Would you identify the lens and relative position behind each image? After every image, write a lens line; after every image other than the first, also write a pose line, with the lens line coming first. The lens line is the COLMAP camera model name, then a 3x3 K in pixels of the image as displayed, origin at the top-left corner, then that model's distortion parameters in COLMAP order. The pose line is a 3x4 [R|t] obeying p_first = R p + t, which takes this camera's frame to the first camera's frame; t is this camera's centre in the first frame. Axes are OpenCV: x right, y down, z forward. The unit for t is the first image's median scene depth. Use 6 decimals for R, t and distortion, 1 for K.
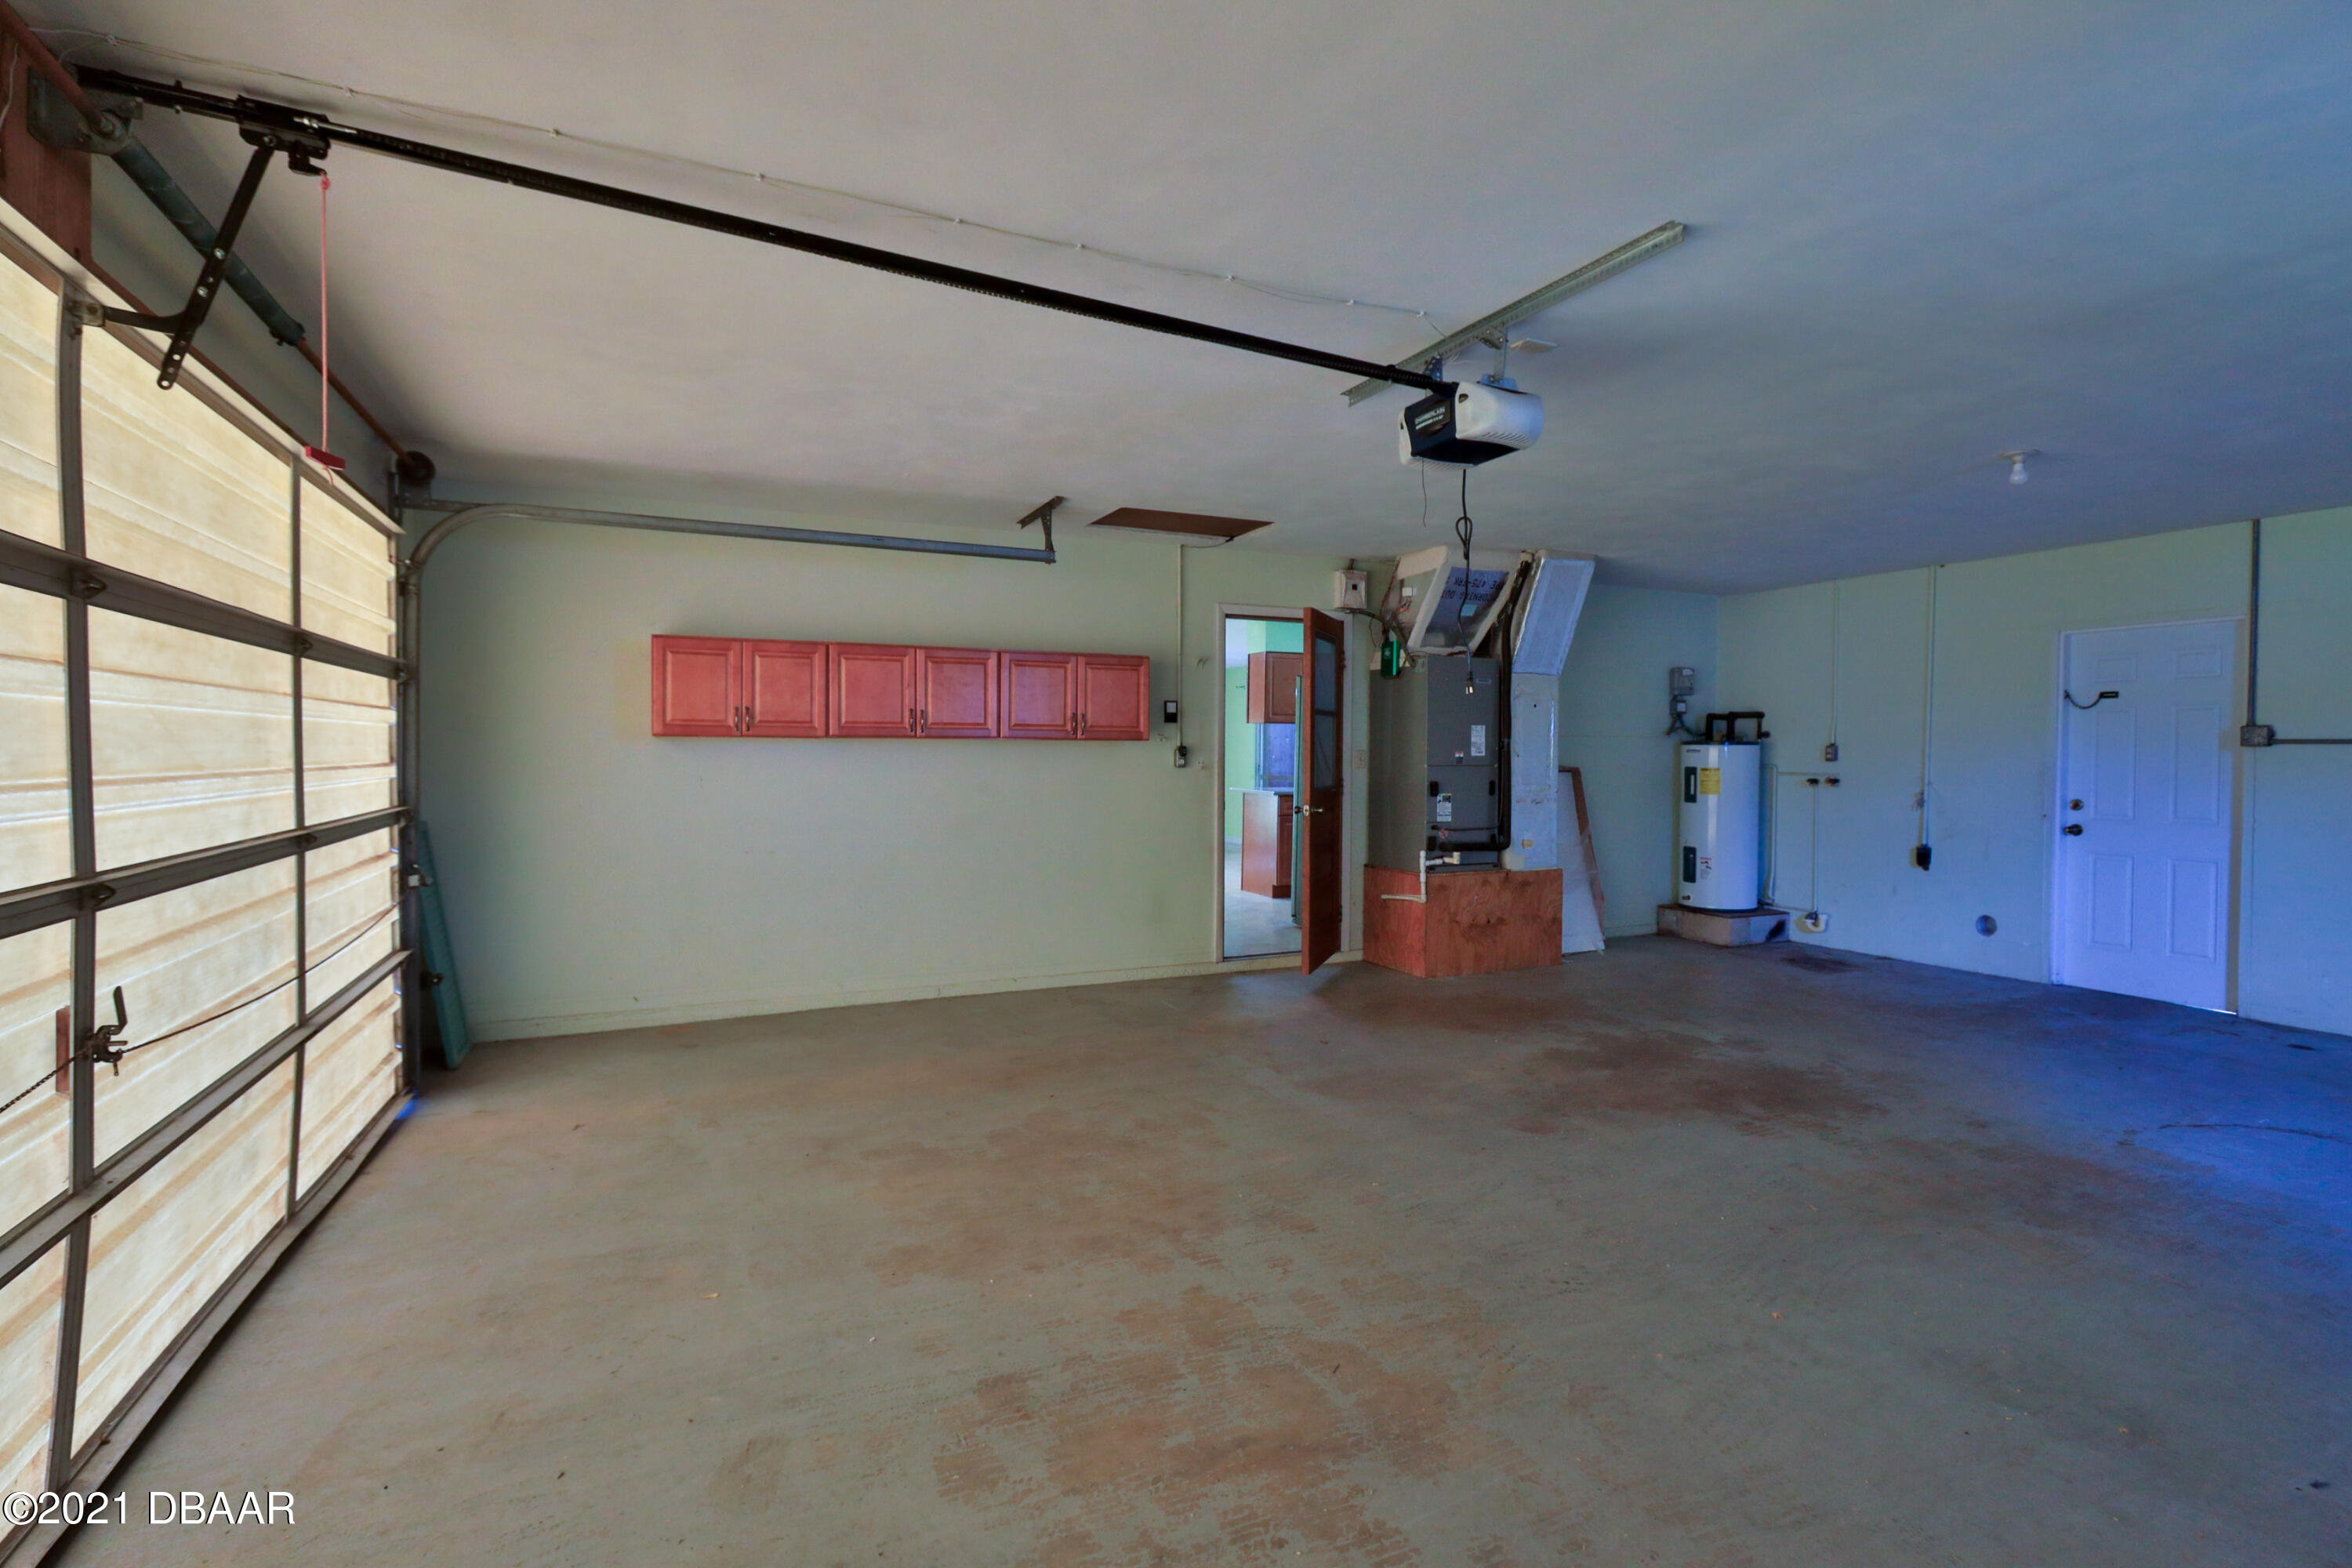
lens RADIAL K [[1088.4, 0, 1164.8], [0, 1088.4, 779.5], [0, 0, 1]] dist [-0.016728, 0.003982]
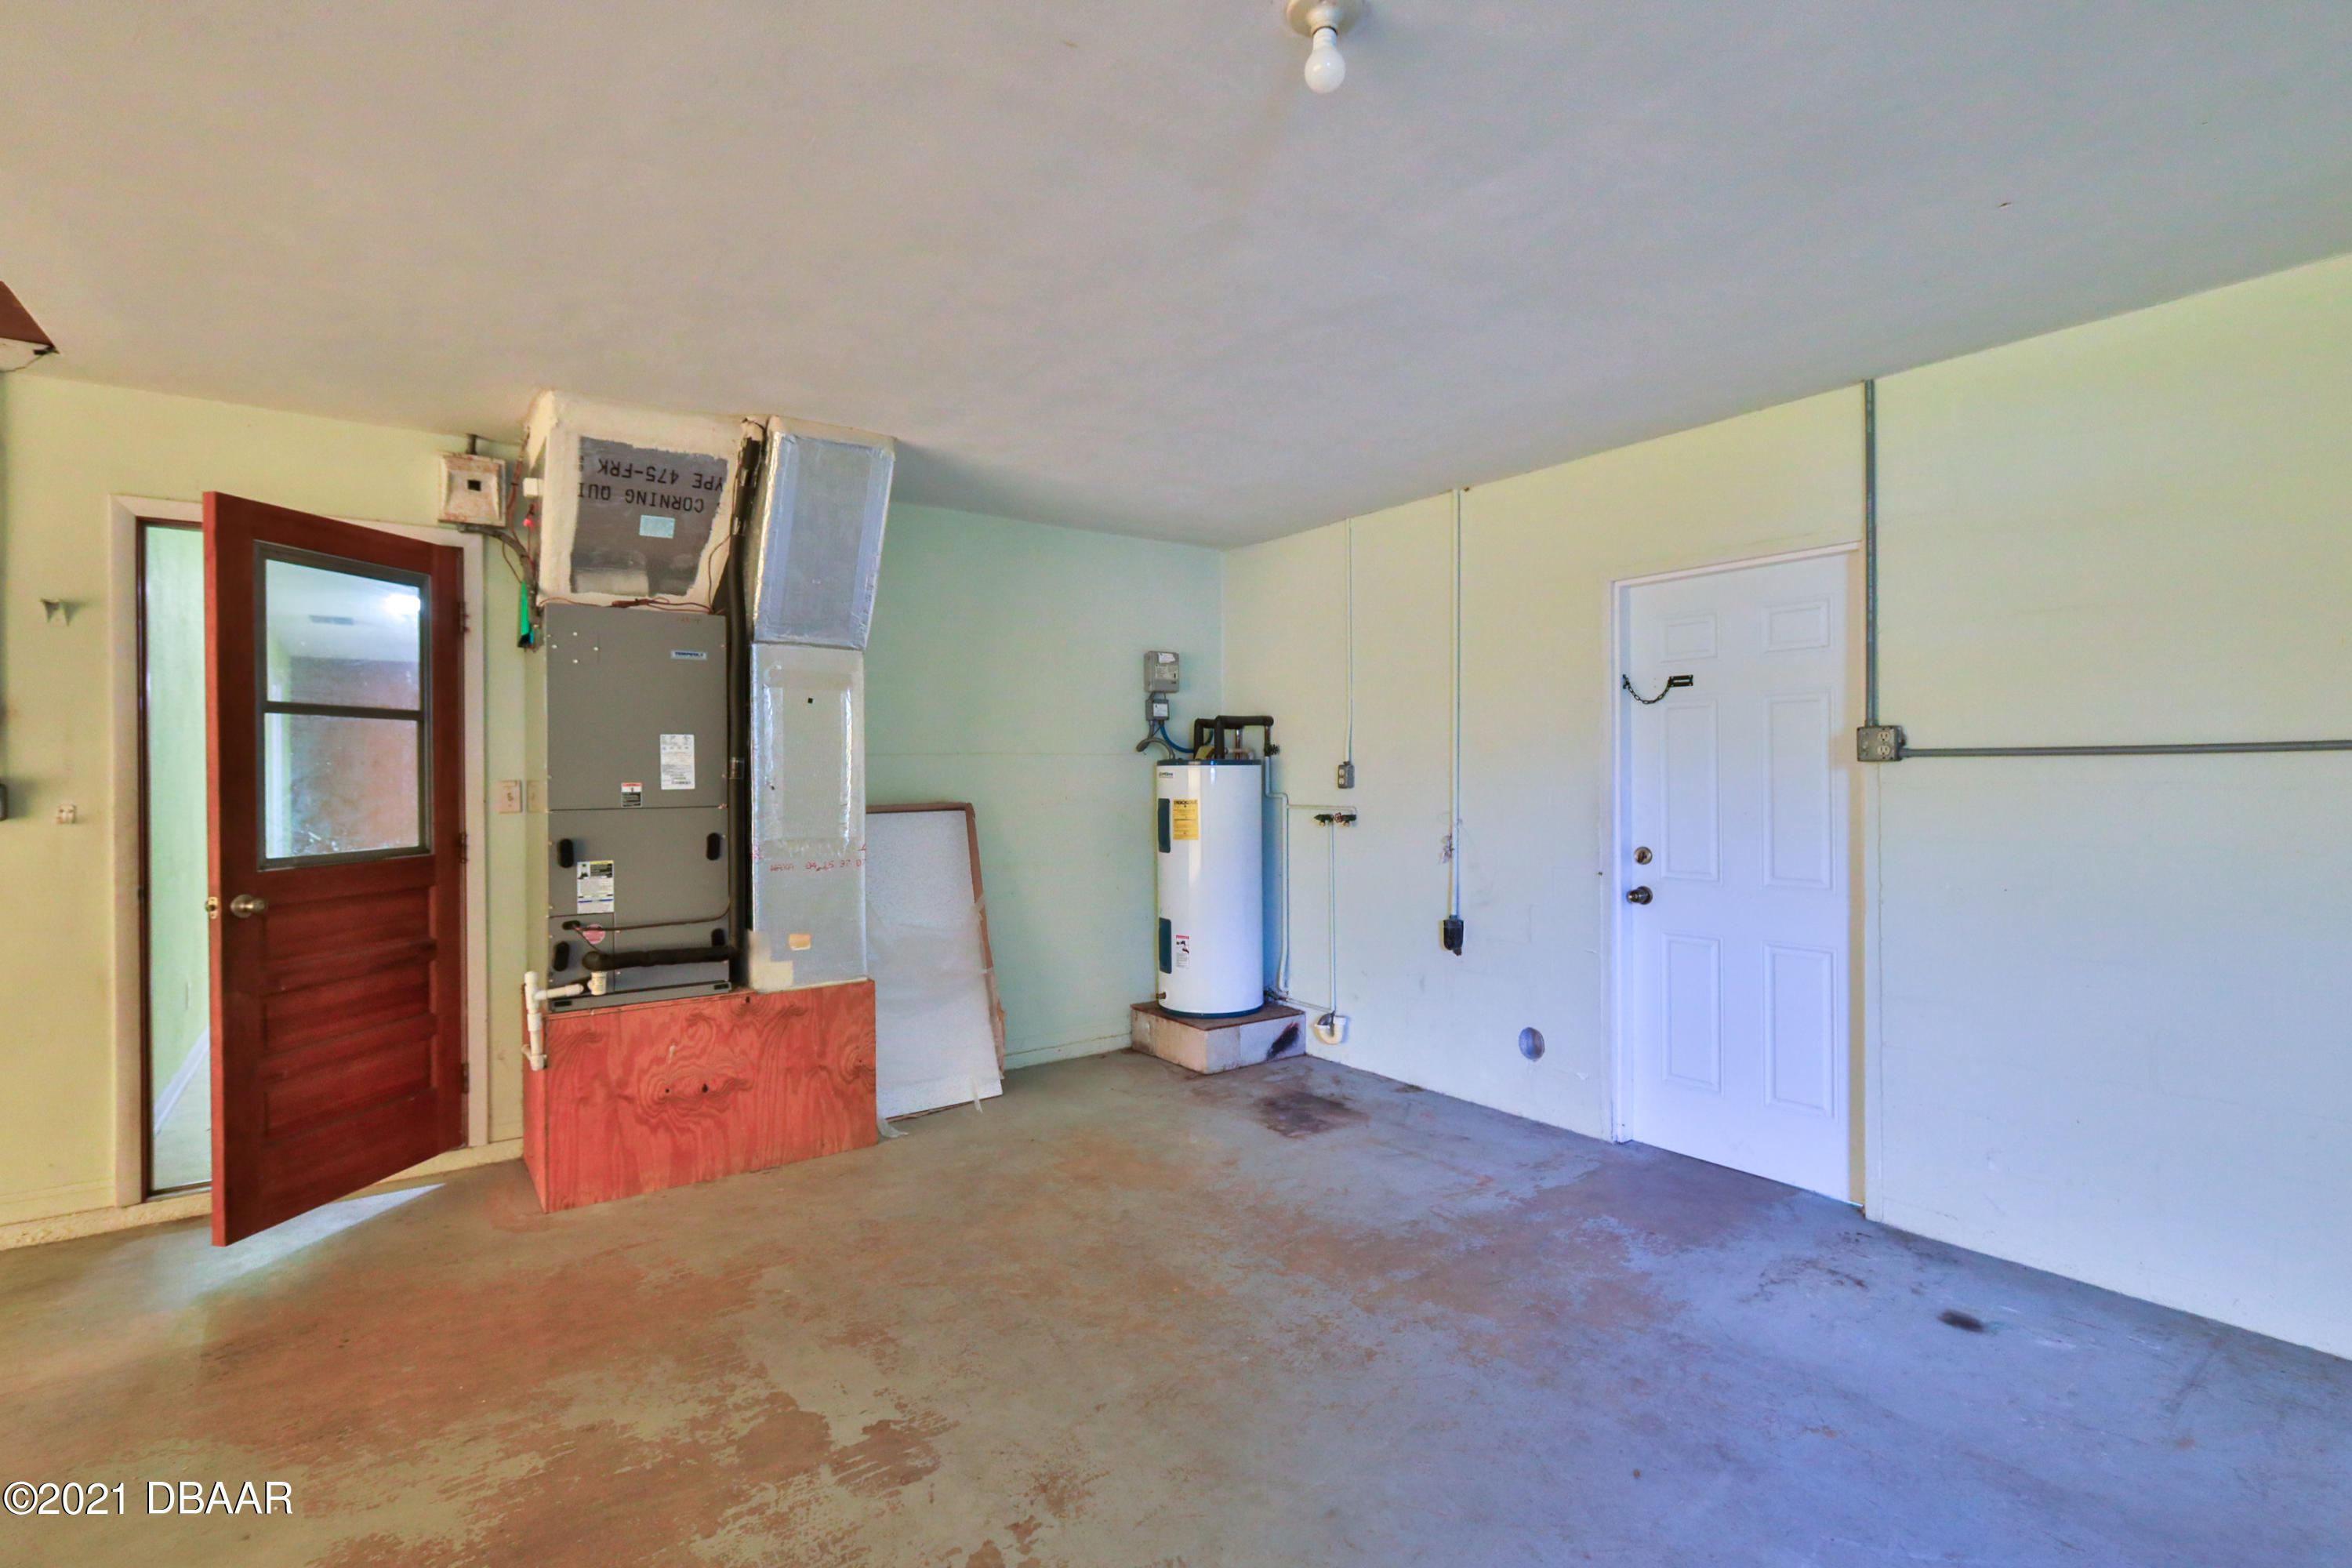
lens RADIAL K [[1088.4, 0, 1178.5], [0, 1088.4, 779.4], [0, 0, 1]] dist [-0.016728, 0.003982]
pose [[0.977914, -0.010748, 0.208730, 0.408381], [0.015104, 0.999700, -0.019287, -0.012122], [-0.208460, 0.022014, 0.977783, 0.395928]]
